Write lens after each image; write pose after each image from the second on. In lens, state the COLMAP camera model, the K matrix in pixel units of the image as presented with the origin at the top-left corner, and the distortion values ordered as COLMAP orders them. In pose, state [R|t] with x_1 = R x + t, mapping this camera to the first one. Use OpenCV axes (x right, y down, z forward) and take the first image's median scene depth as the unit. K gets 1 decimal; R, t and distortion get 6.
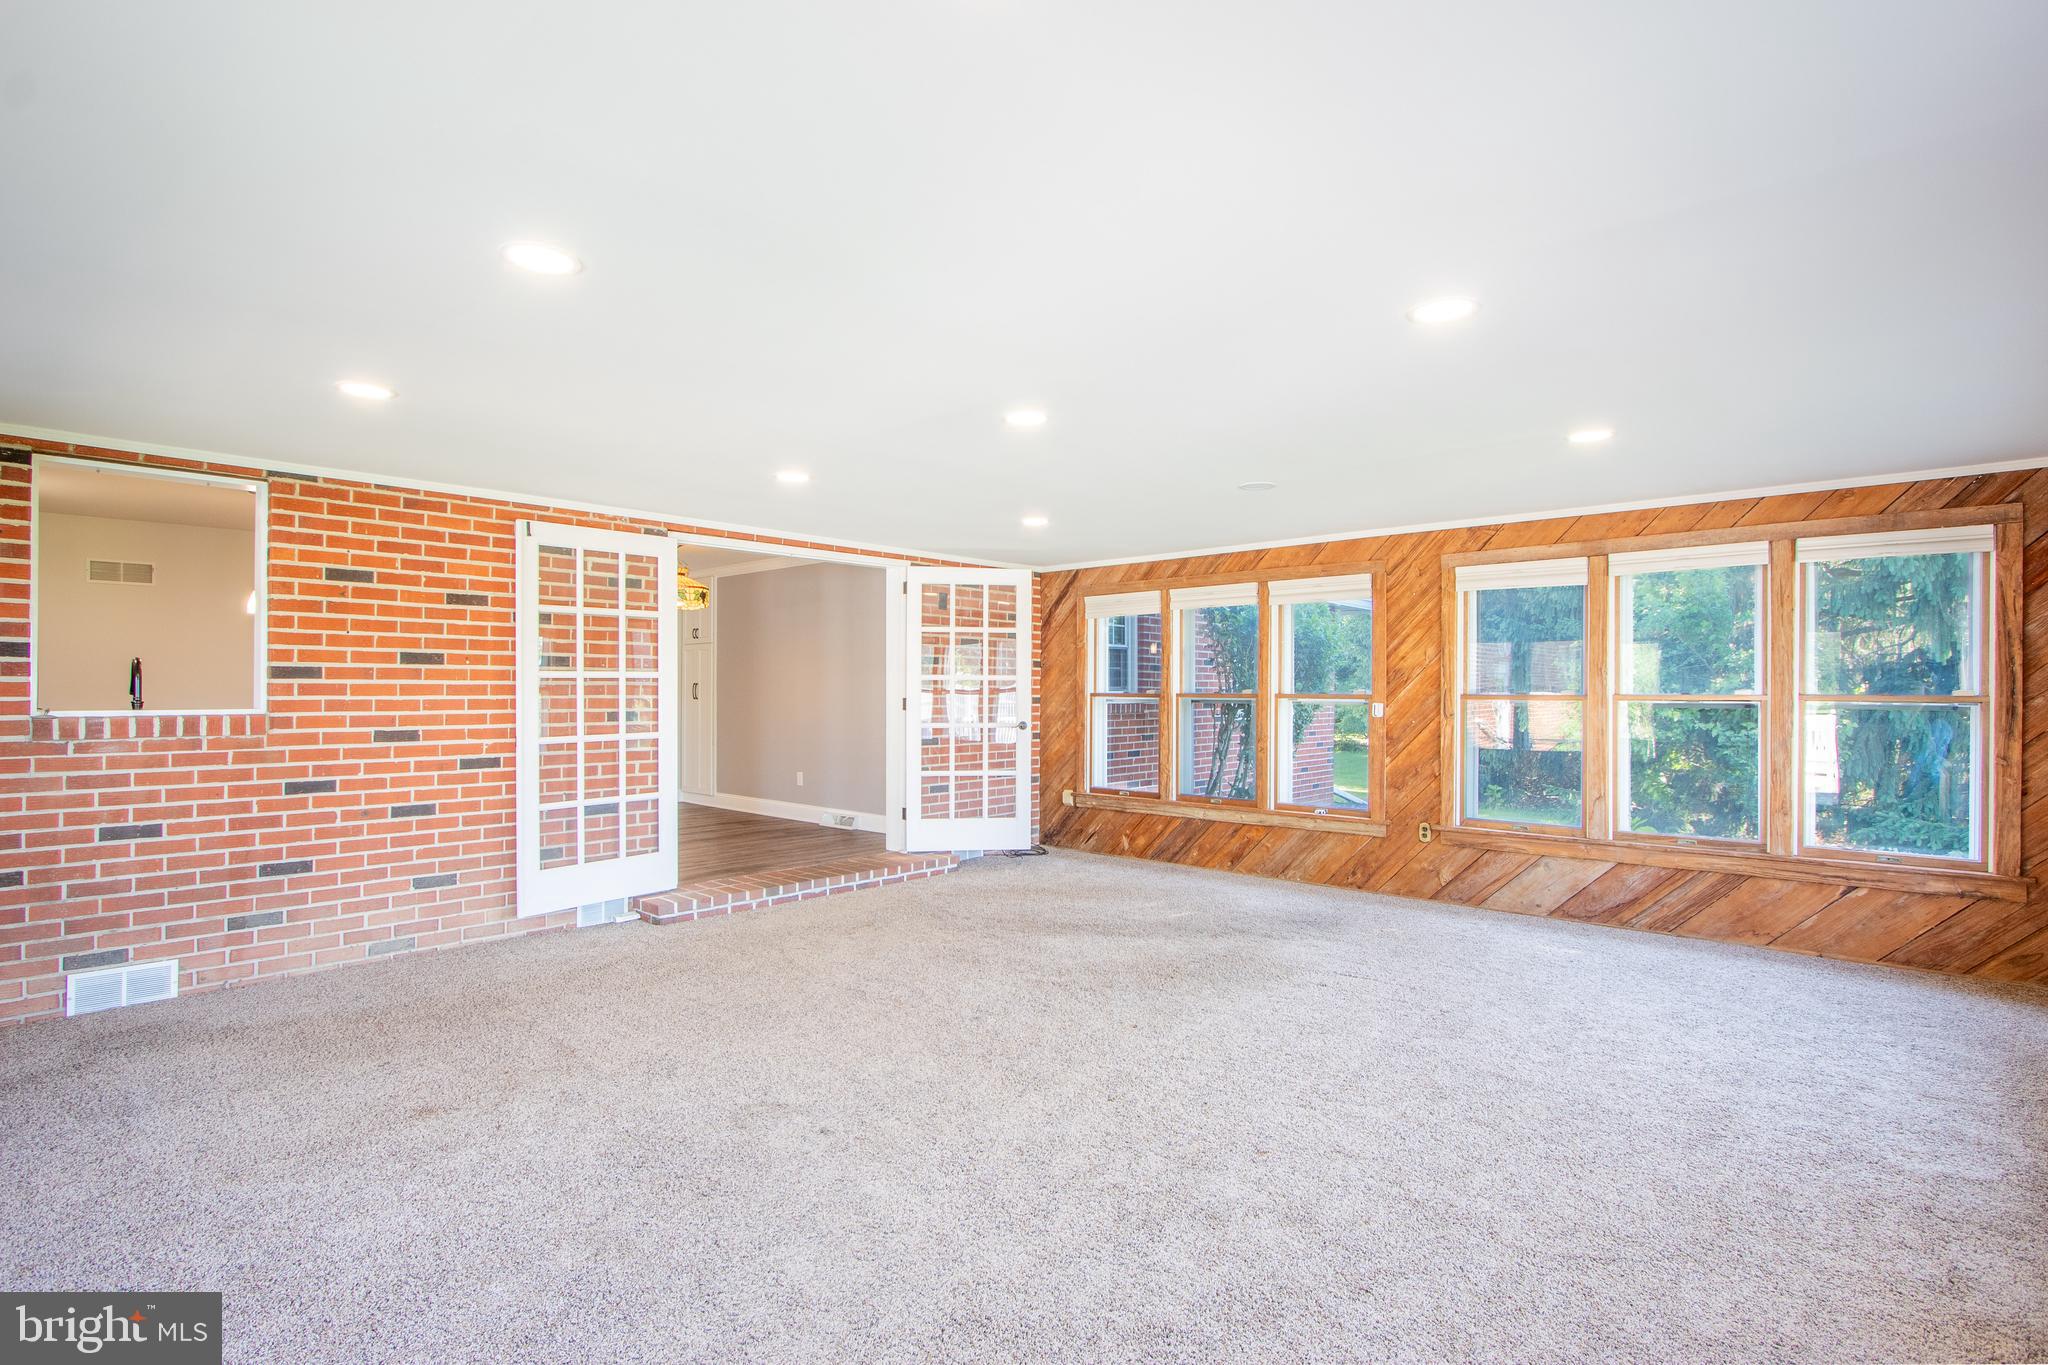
lens RADIAL K [[956.0, 0, 1018.7], [0, 956.0, 693.8], [0, 0, 1]] dist [-0.016305, 0.000815]
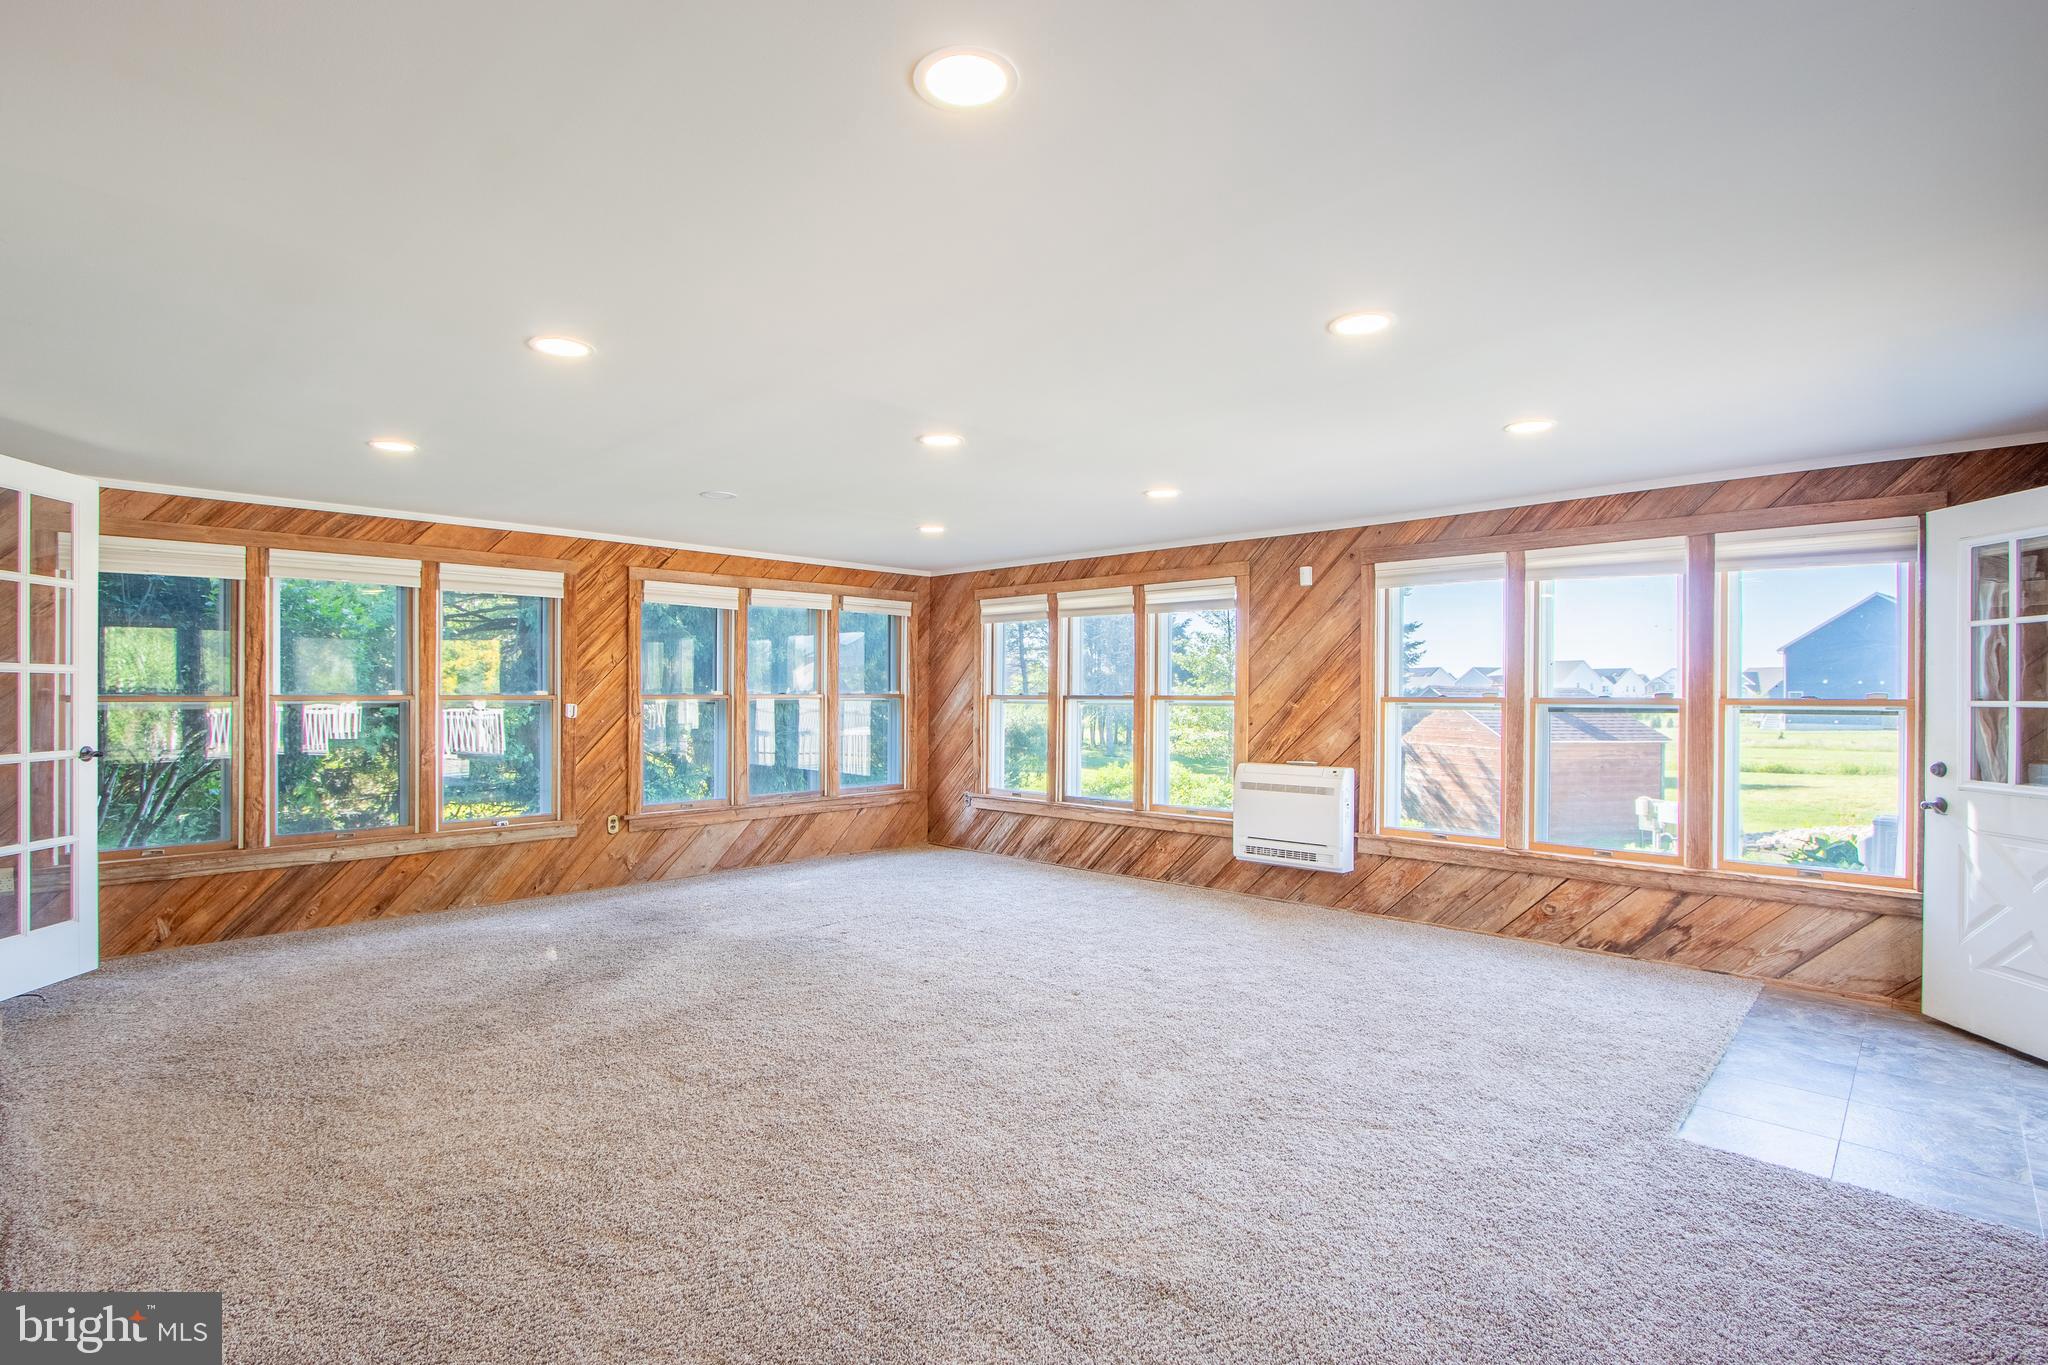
lens RADIAL K [[956.0, 0, 1021.4], [0, 956.0, 697.2], [0, 0, 1]] dist [-0.016305, 0.000815]
pose [[0.054444, -0.007280, 0.998490, -0.620947], [0.004436, 0.999965, 0.007049, -0.002289], [-0.998507, 0.004046, 0.054475, 0.493320]]
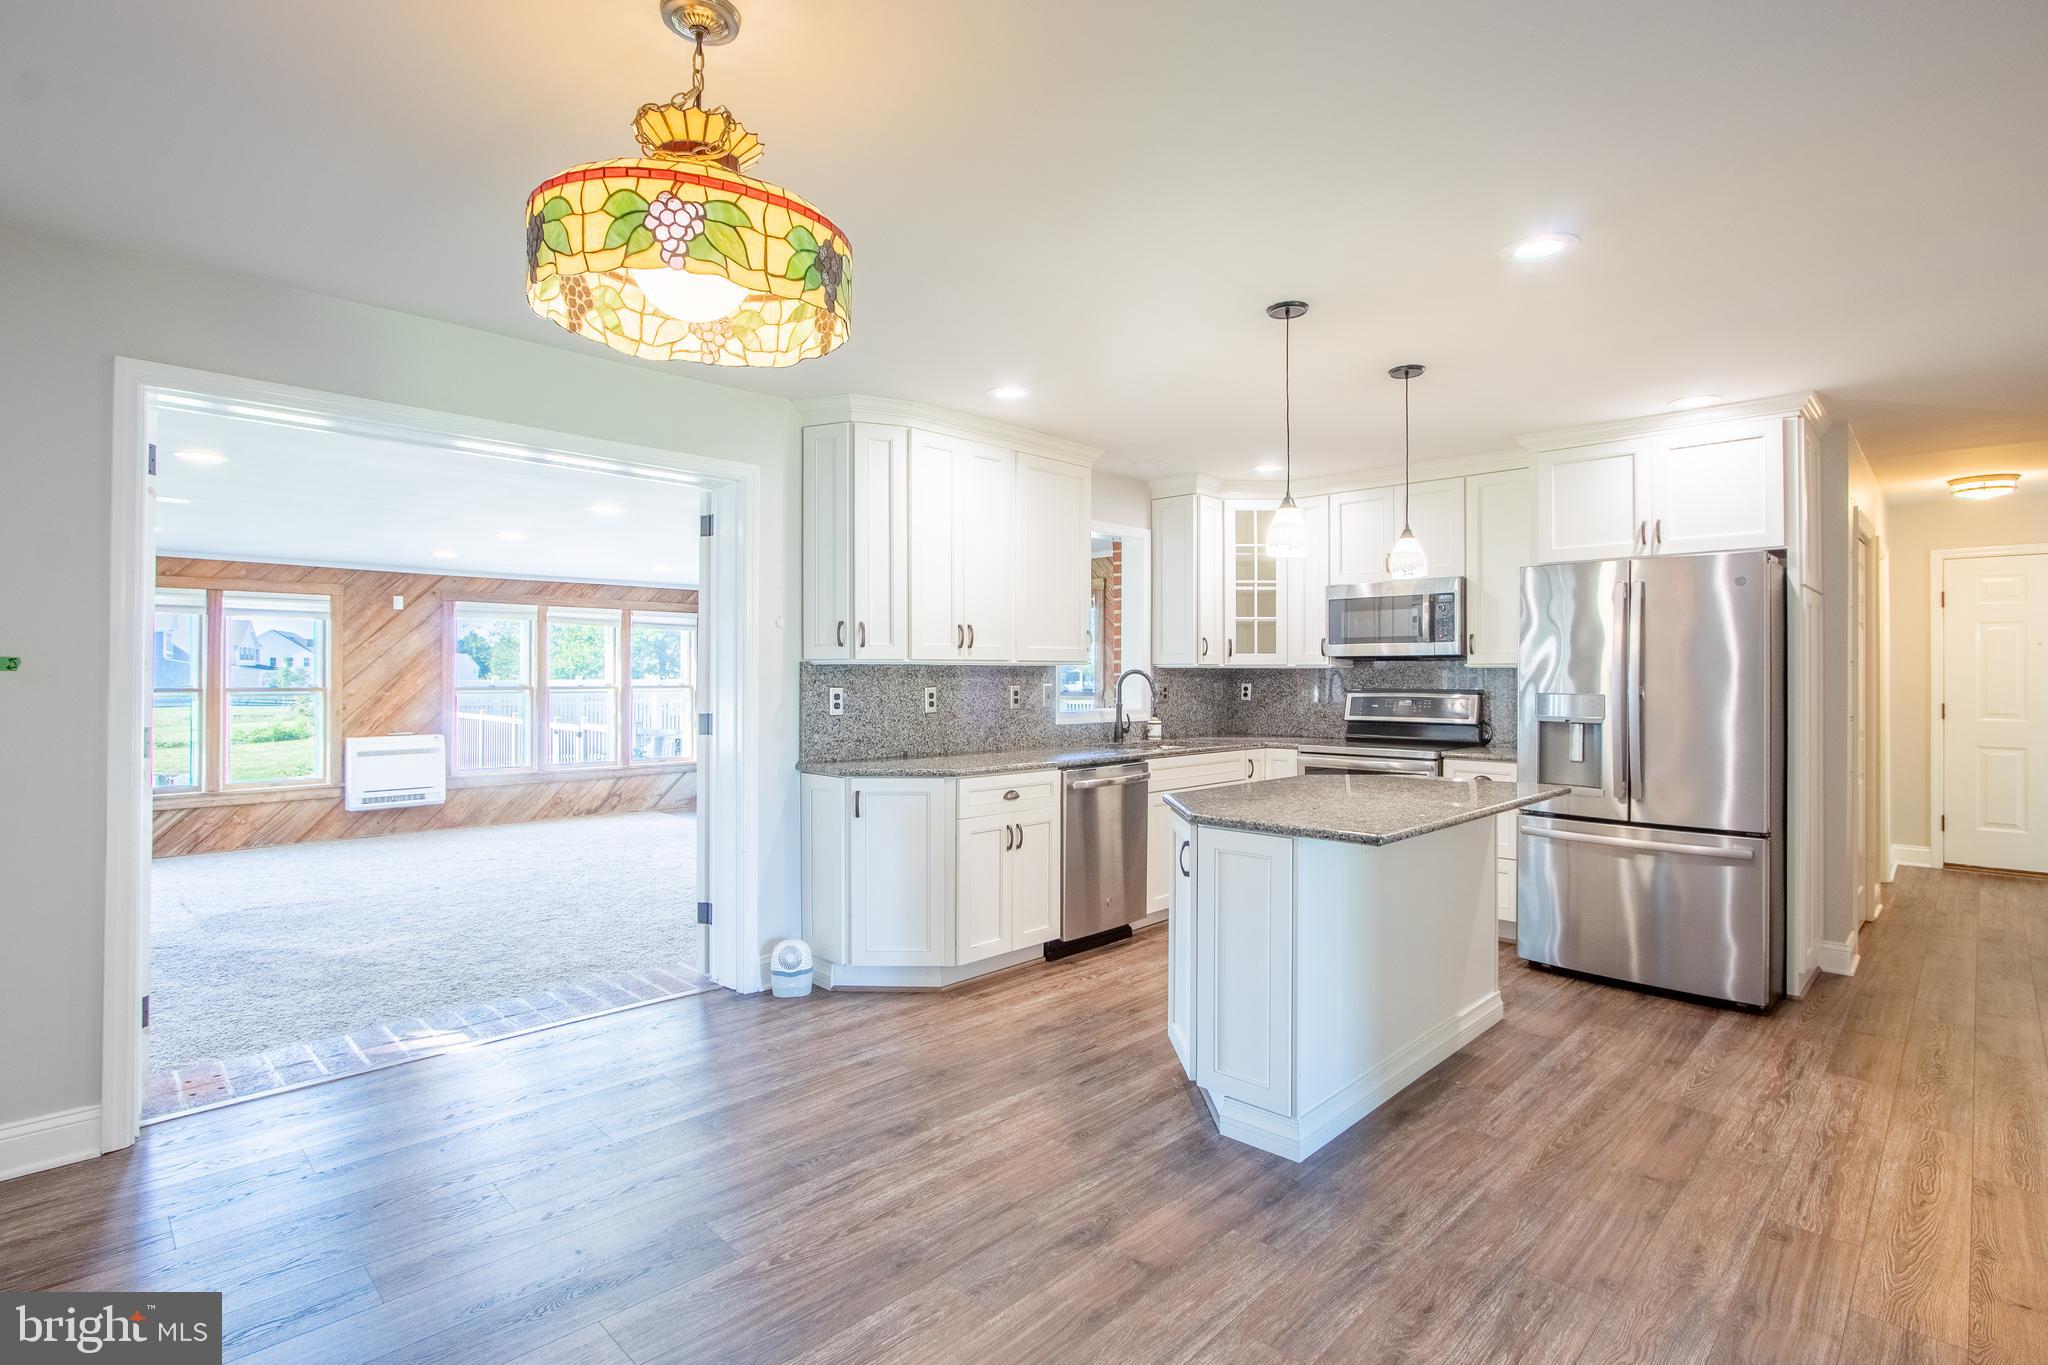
lens RADIAL K [[956.0, 0, 1027.4], [0, 956.0, 673.4], [0, 0, 1]] dist [-0.016305, 0.000815]
pose [[-0.996575, -0.004373, 0.082578, -0.682415], [-0.004037, 0.999983, 0.004235, -0.041254], [-0.082595, 0.003887, -0.996576, 2.350894]]
